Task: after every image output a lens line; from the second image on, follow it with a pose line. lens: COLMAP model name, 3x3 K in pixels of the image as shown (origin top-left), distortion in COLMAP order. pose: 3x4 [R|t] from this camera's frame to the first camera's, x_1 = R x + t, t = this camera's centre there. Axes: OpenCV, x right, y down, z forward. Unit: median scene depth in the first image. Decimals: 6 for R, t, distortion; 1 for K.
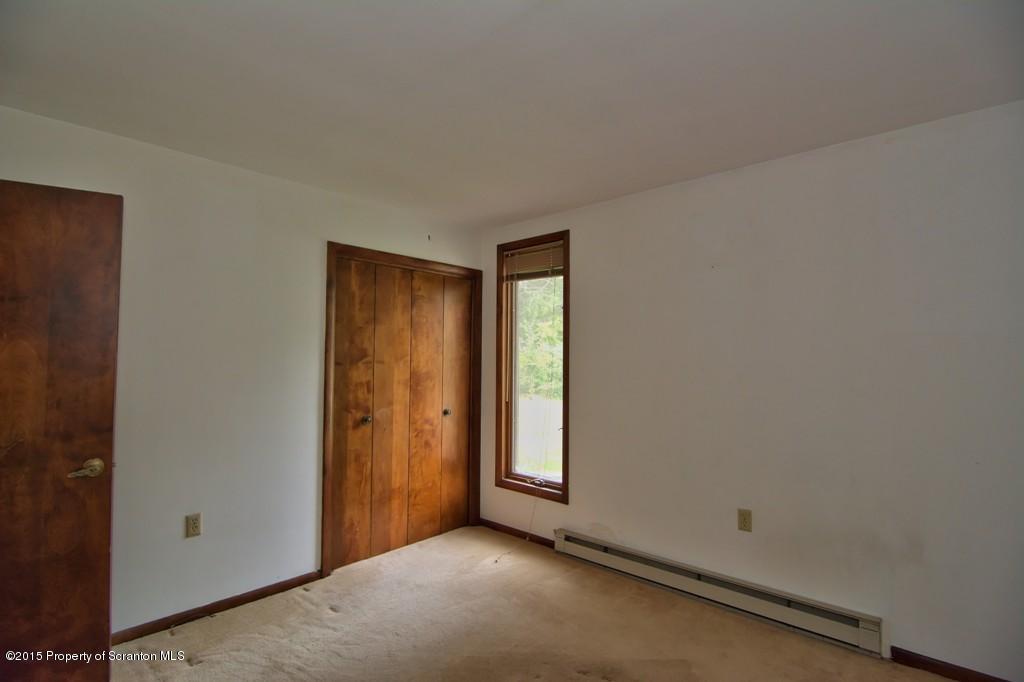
lens RADIAL K [[490.4, 0, 512.4], [0, 490.4, 342.4], [0, 0, 1]] dist [-0.007512, -0.008400]
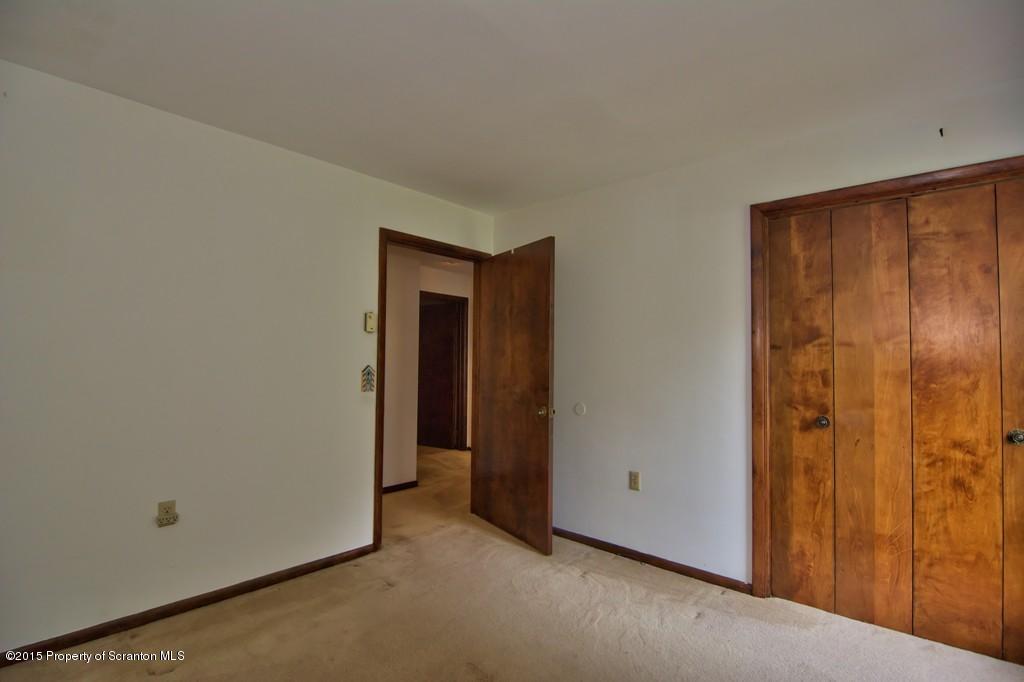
lens RADIAL K [[490.4, 0, 512.5], [0, 490.4, 343.8], [0, 0, 1]] dist [-0.007512, -0.008400]
pose [[0.016428, -0.039272, -0.999093, 0.425012], [0.025162, 0.998928, -0.038852, 0.054732], [0.999548, -0.024501, 0.017399, 0.505775]]
